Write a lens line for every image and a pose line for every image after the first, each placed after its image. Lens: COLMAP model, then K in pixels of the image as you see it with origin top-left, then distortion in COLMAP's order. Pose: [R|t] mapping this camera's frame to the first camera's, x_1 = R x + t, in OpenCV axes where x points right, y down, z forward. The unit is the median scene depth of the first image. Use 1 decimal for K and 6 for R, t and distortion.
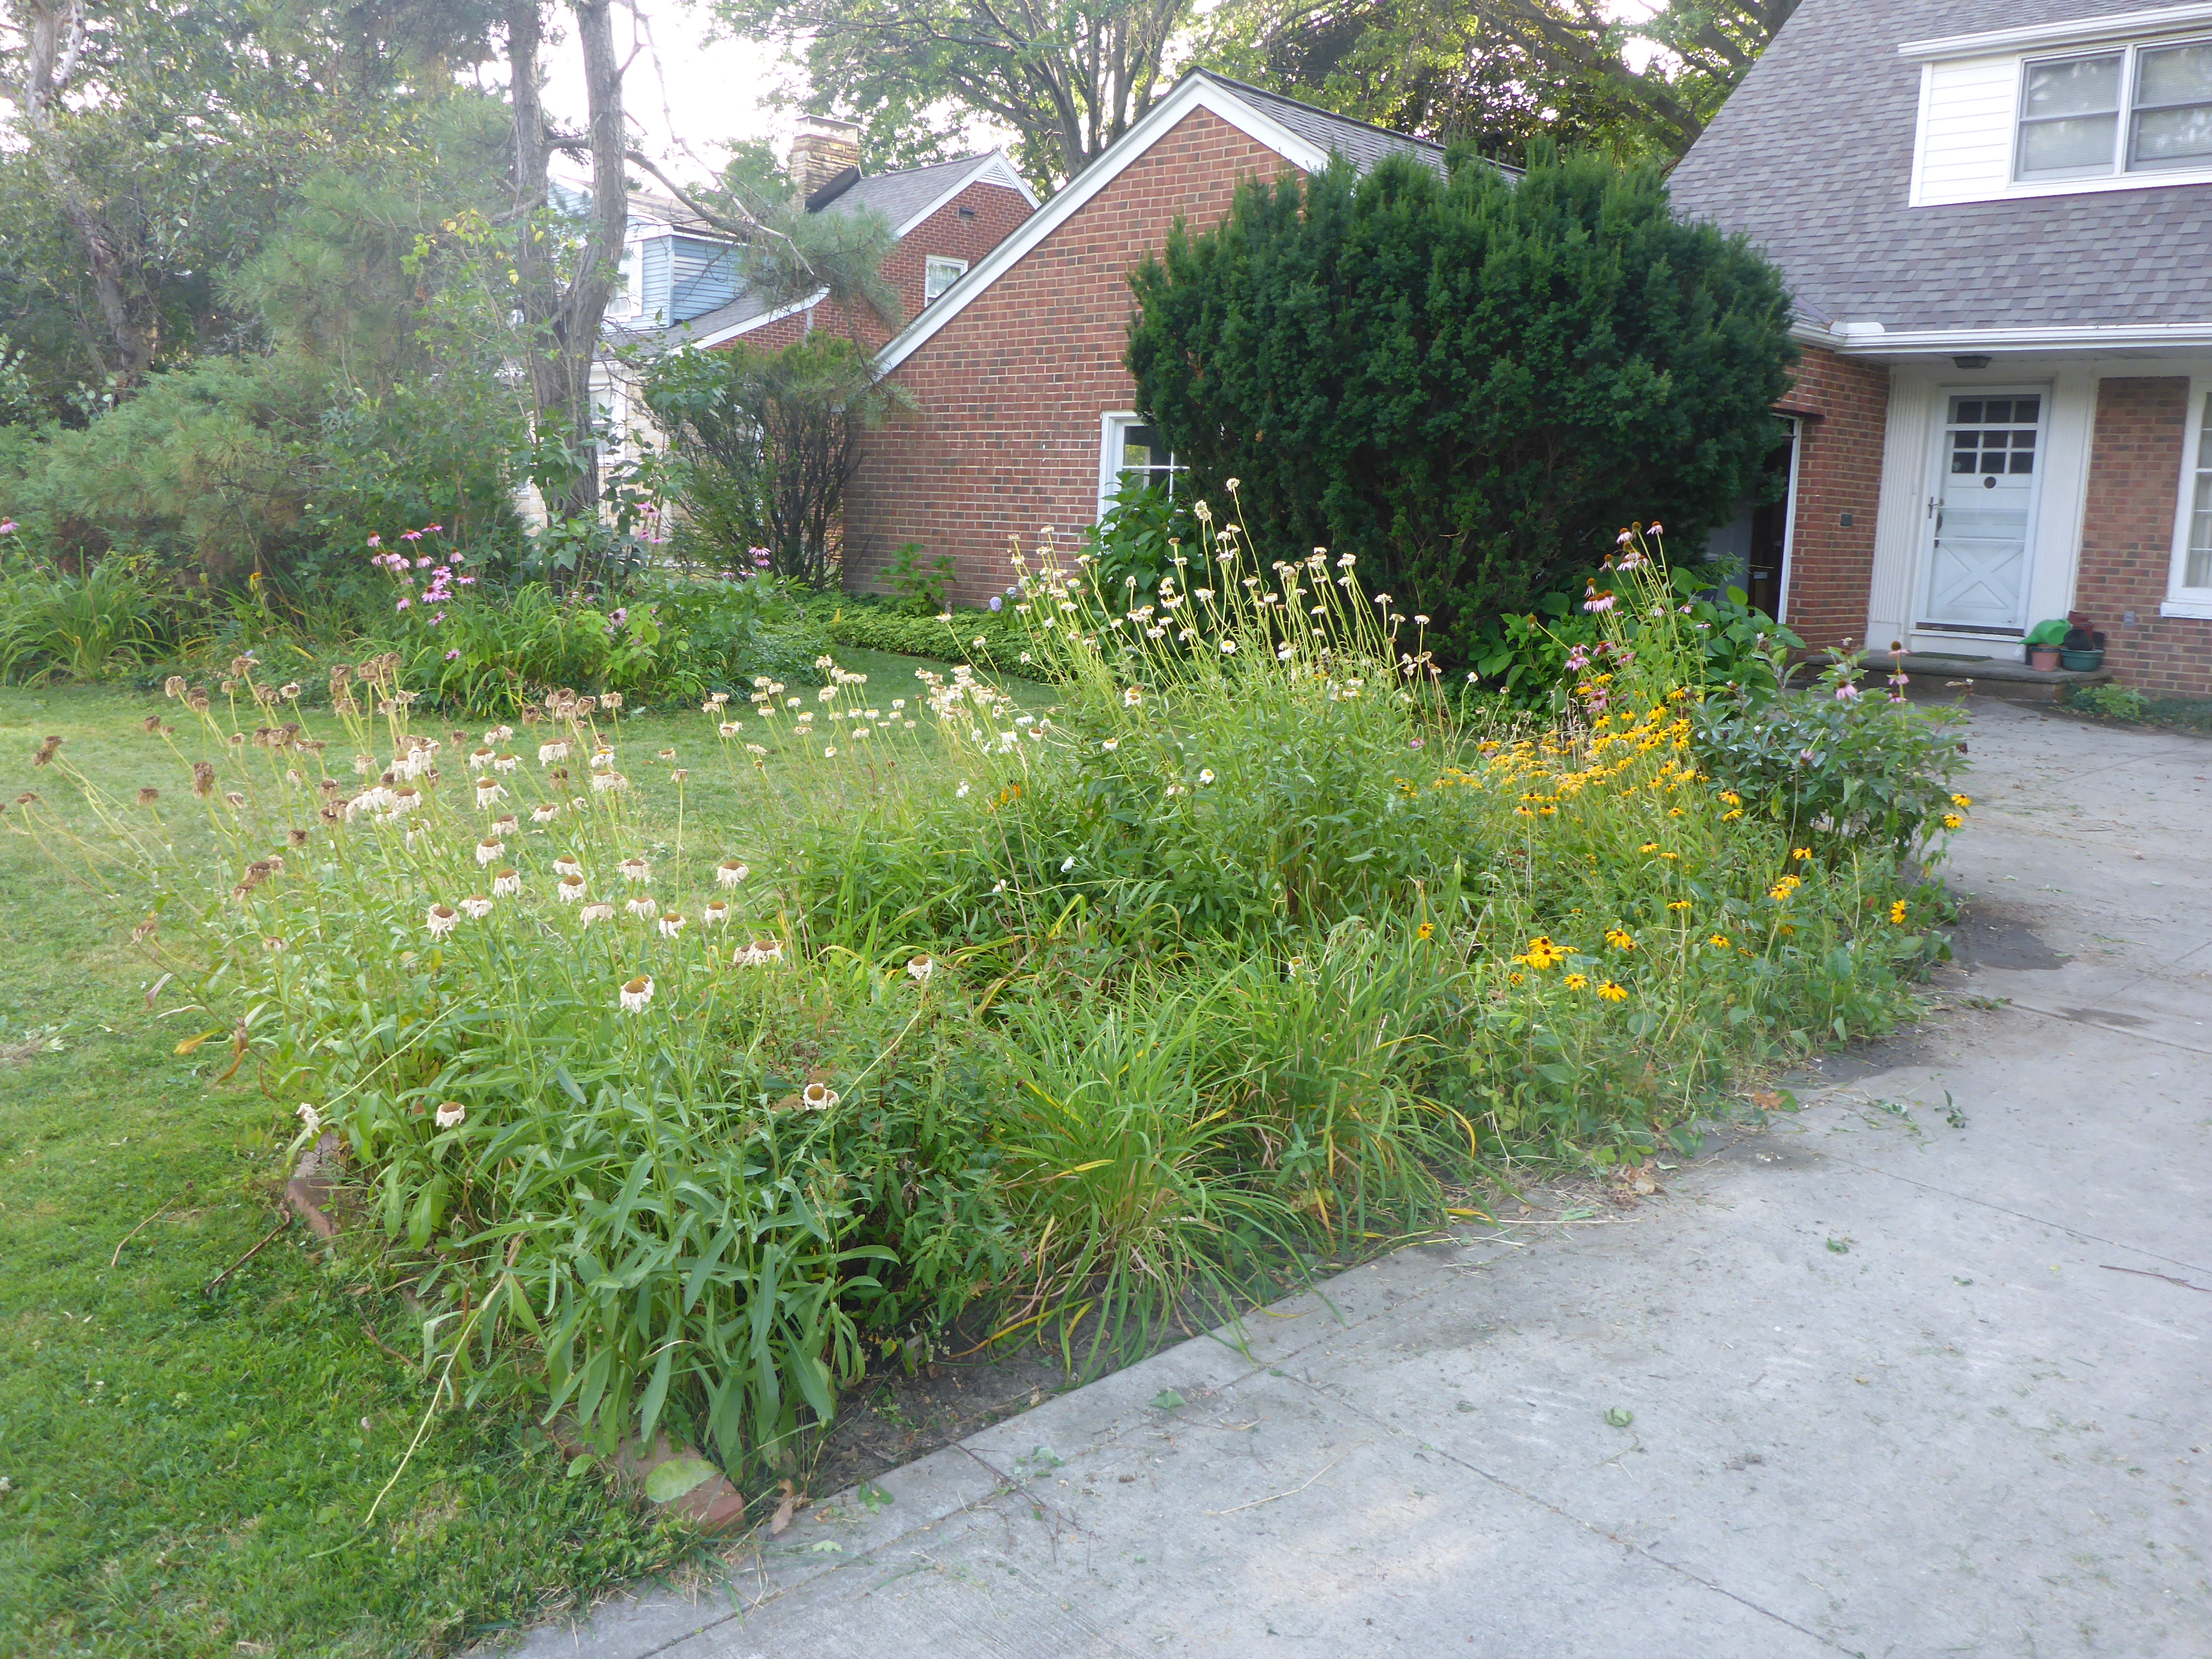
lens RADIAL K [[1823.2, 0, 1118.3], [0, 1823.2, 833.3], [0, 0, 1]] dist [-0.022626, -0.013714]
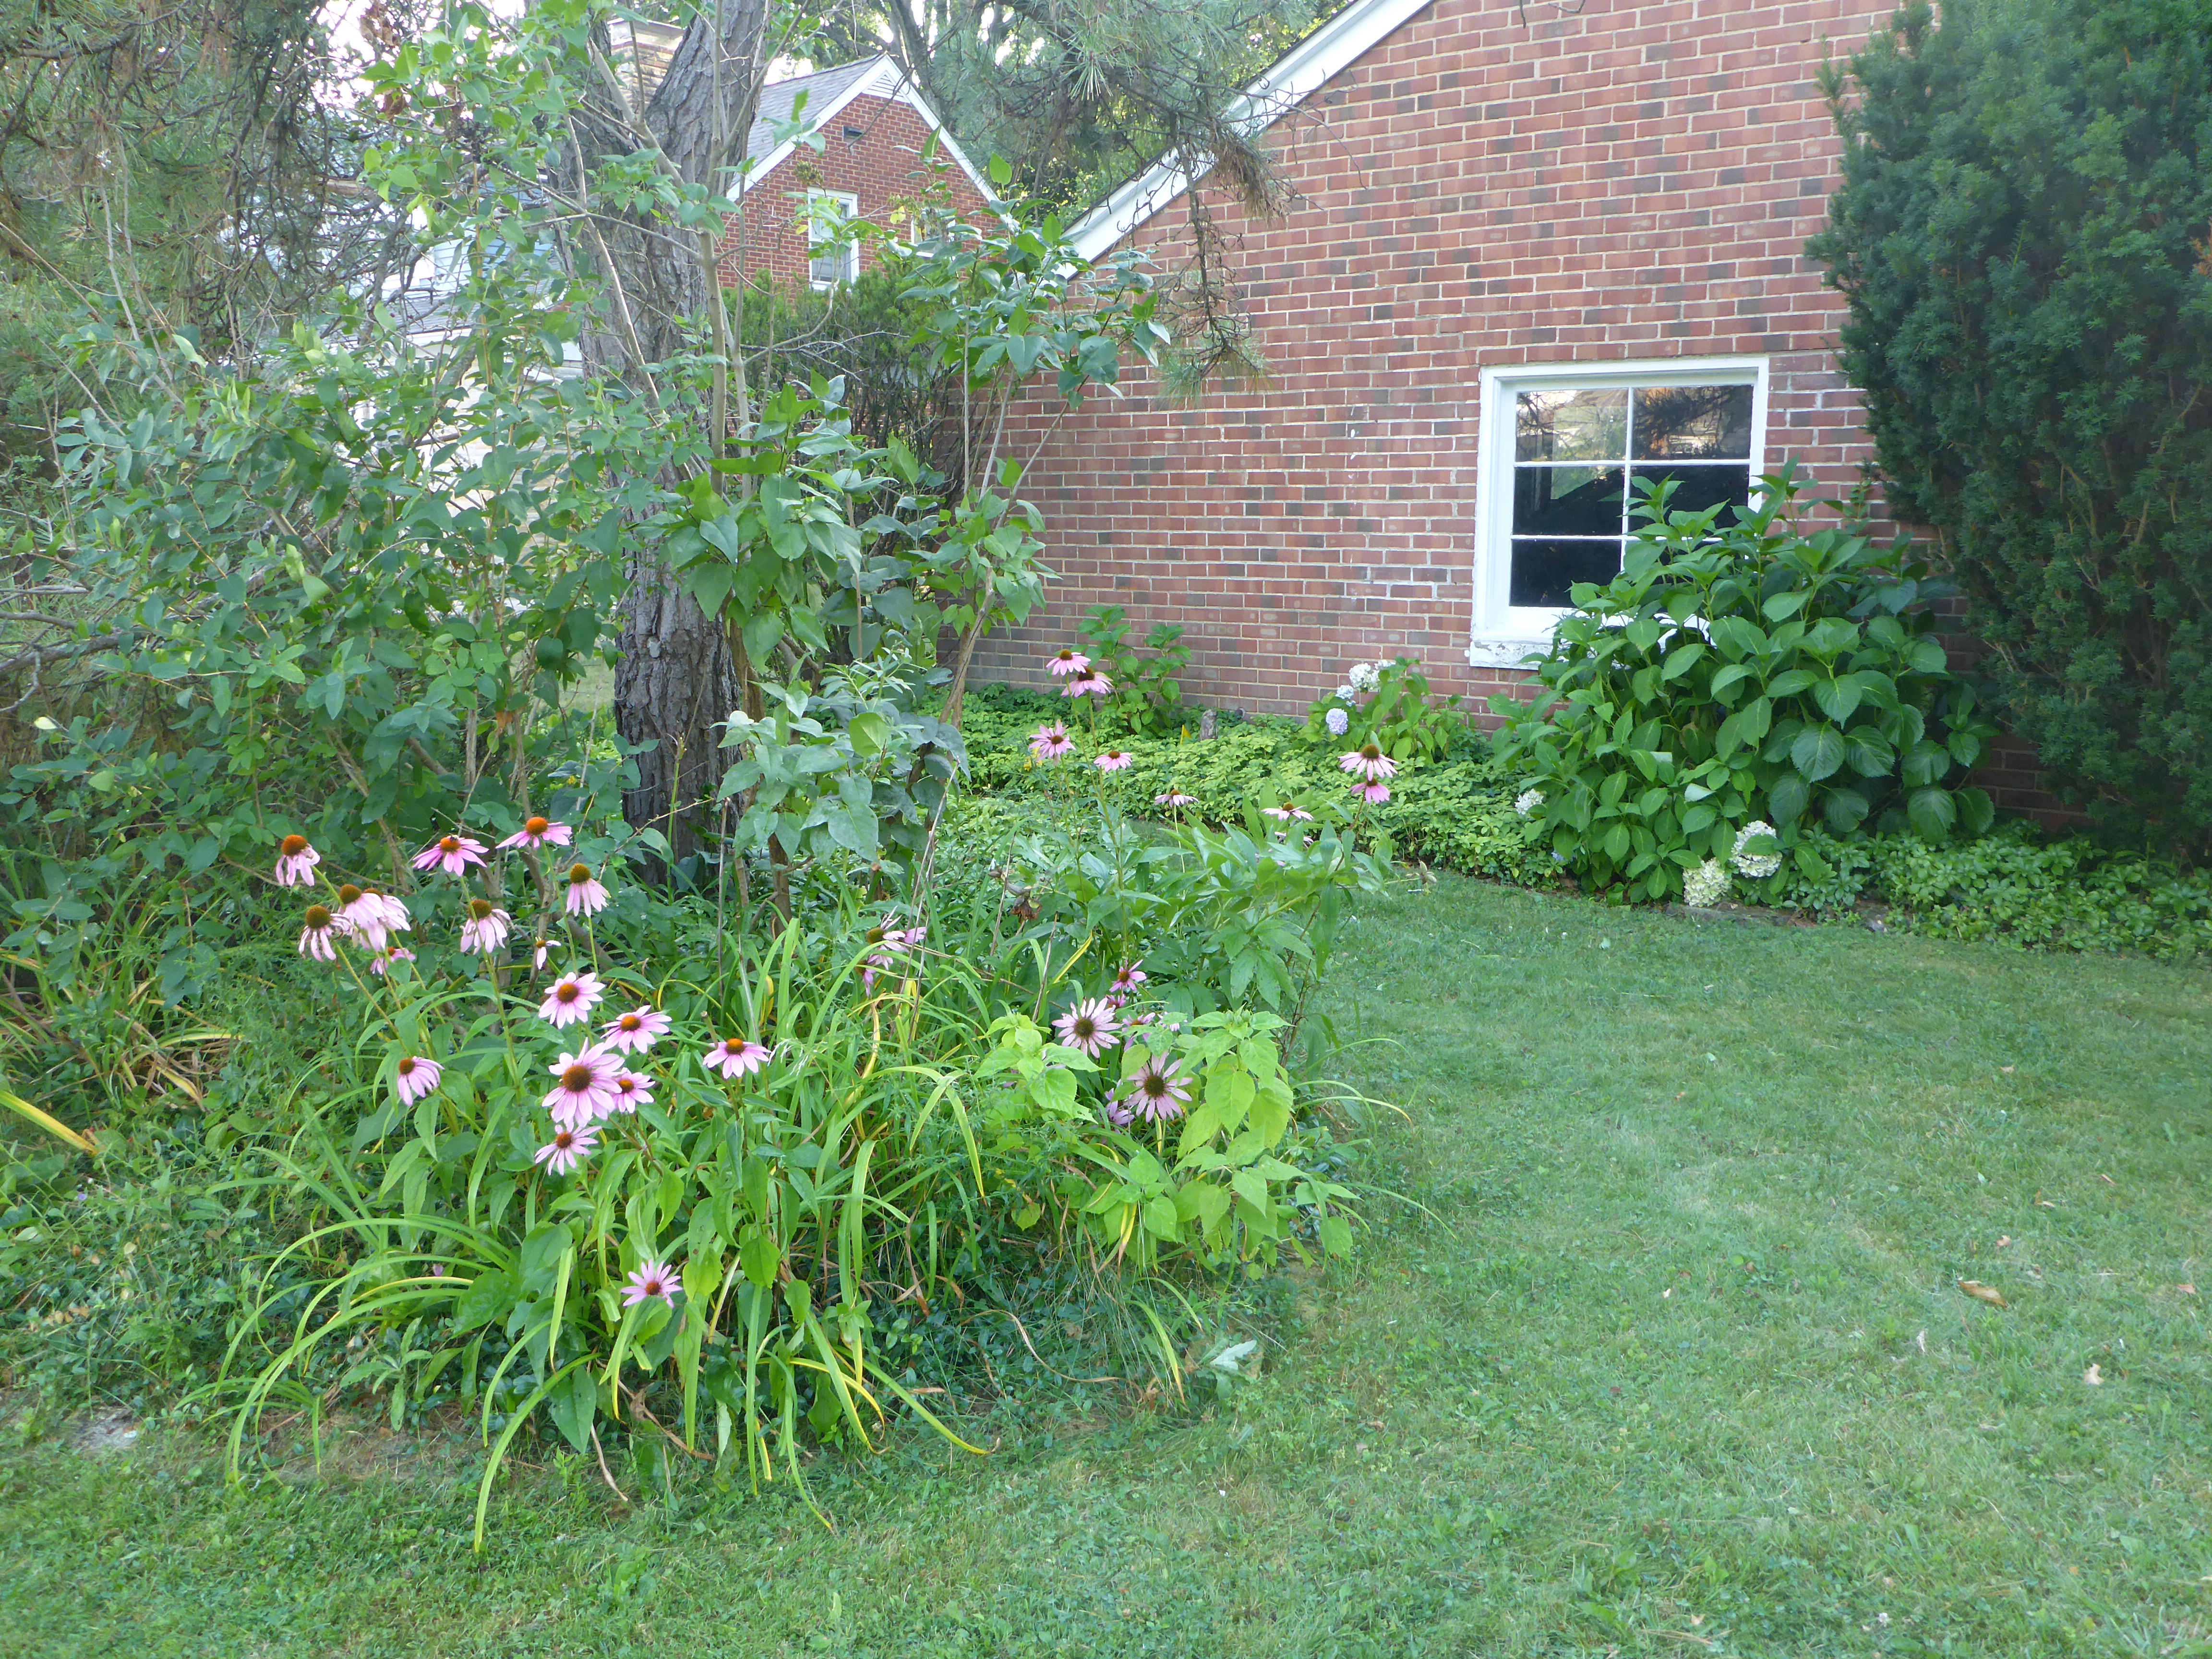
lens RADIAL K [[1823.2, 0, 1103.7], [0, 1823.2, 828.5], [0, 0, 1]] dist [-0.022626, -0.013714]
pose [[0.990054, -0.065940, 0.124276, -0.203255], [0.064298, 0.997783, 0.017187, -0.104351], [-0.125134, -0.009026, 0.992099, 0.445071]]
